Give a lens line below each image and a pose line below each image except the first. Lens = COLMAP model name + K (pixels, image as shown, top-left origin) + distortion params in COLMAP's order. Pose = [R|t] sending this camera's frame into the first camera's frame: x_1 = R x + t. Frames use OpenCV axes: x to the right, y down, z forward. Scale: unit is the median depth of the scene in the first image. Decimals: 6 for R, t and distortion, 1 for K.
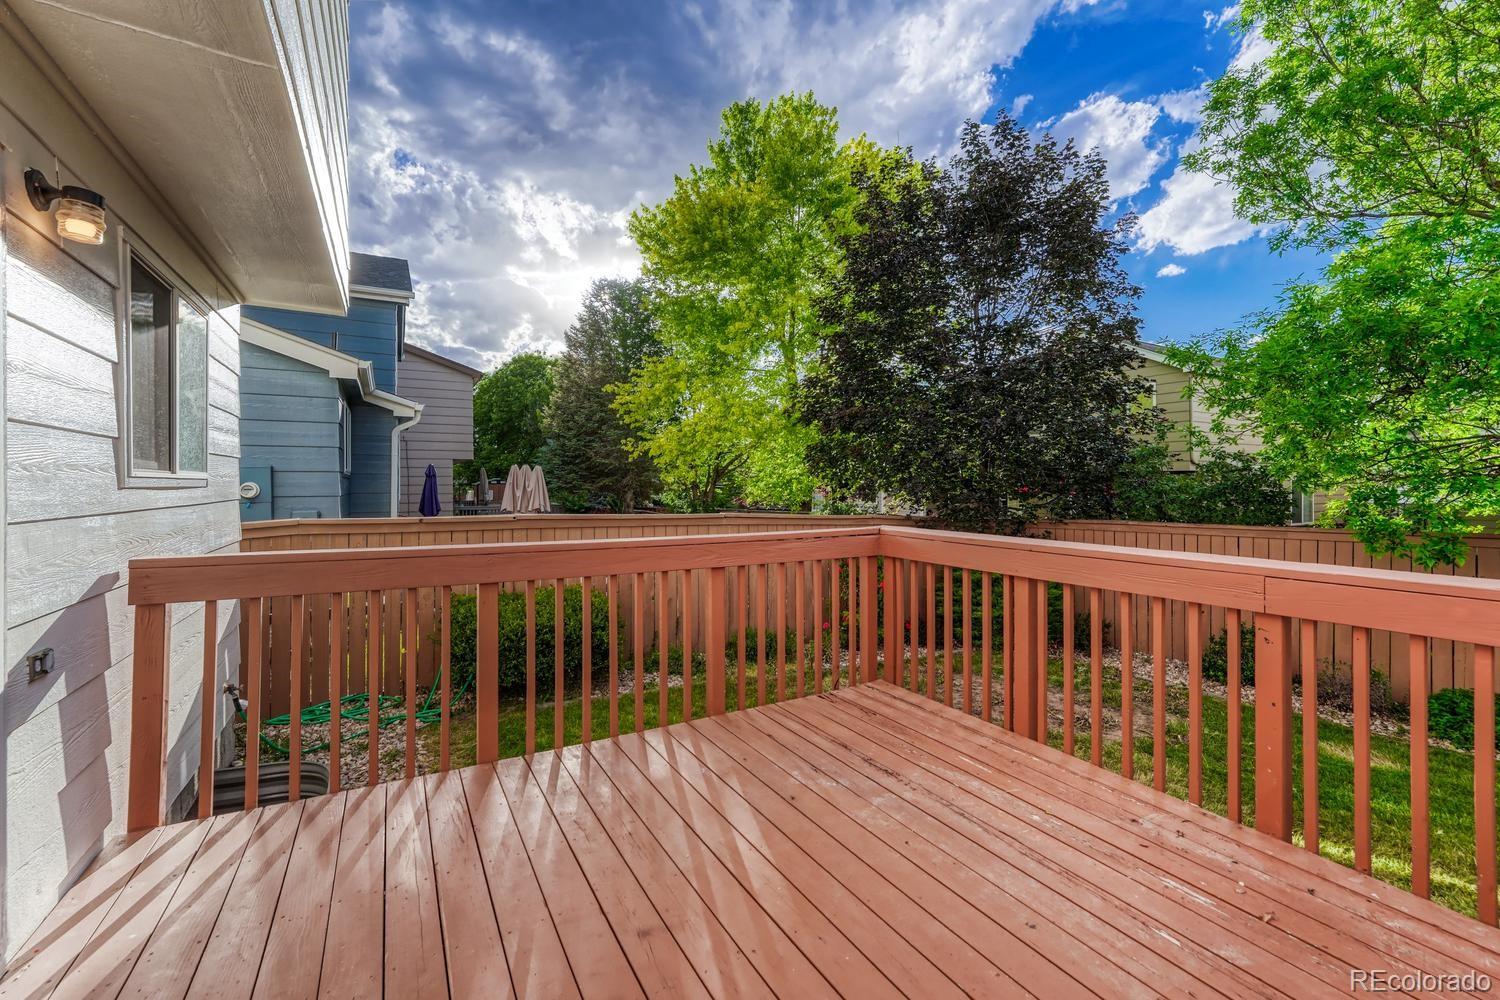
lens RADIAL K [[611.0, 0, 752.3], [0, 611.0, 491.5], [0, 0, 1]] dist [0.001219, 0.000209]
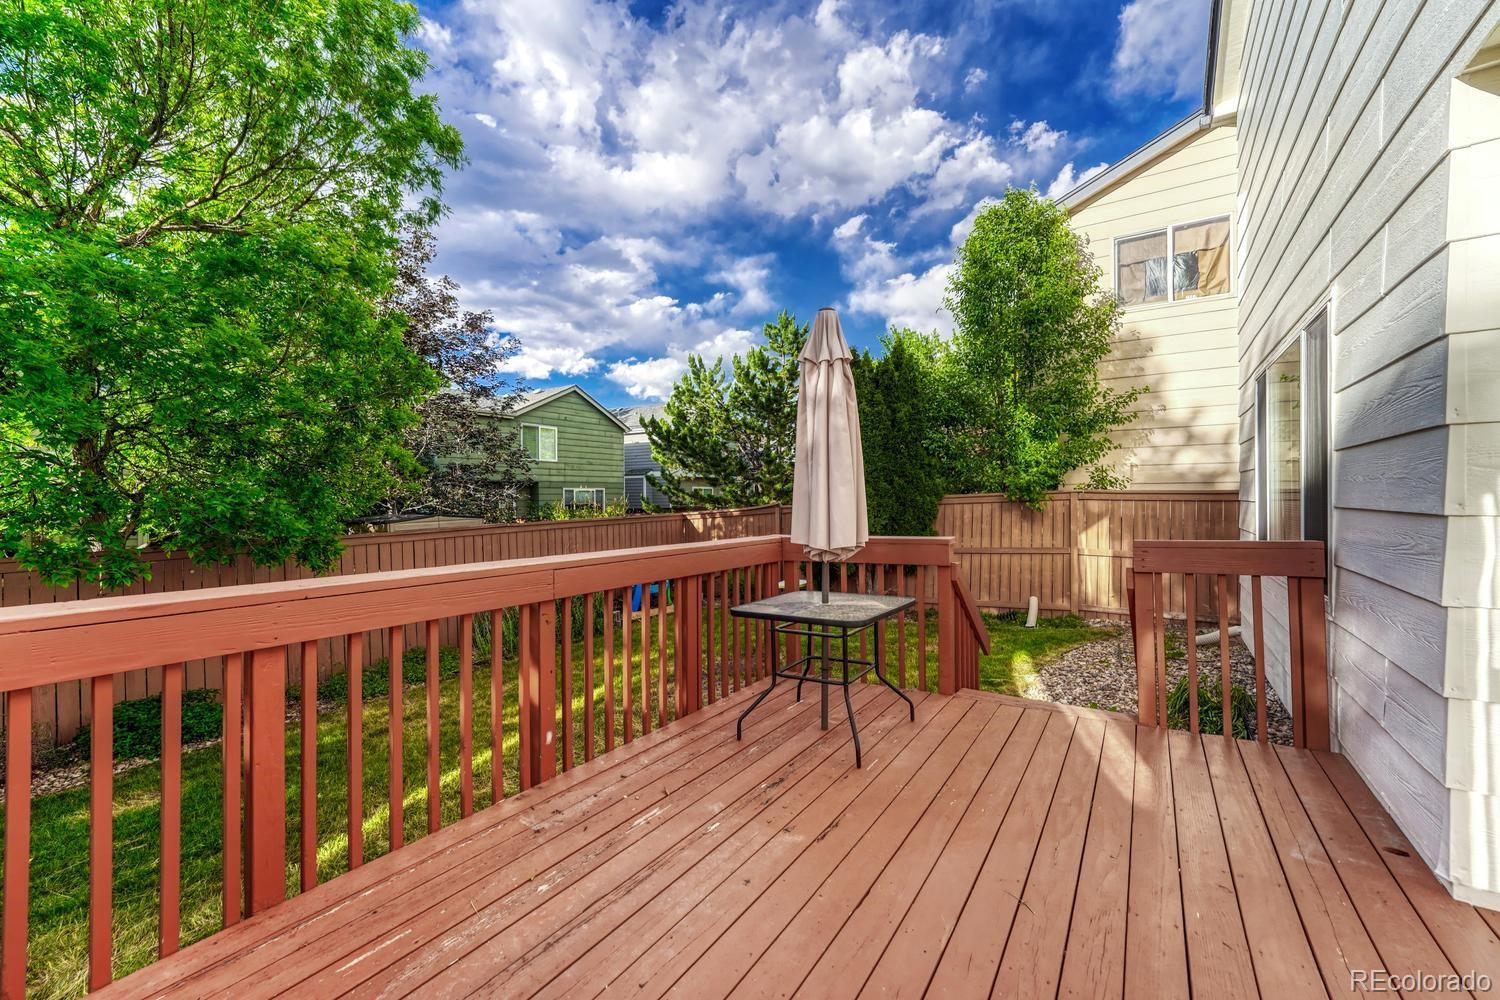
lens RADIAL K [[611.0, 0, 752.3], [0, 611.0, 491.5], [0, 0, 1]] dist [0.001219, 0.000209]
pose [[-0.446814, 0.008422, 0.894587, -0.481718], [0.010074, 0.999940, -0.004382, -0.011014], [-0.894570, 0.007055, -0.446872, 1.254608]]
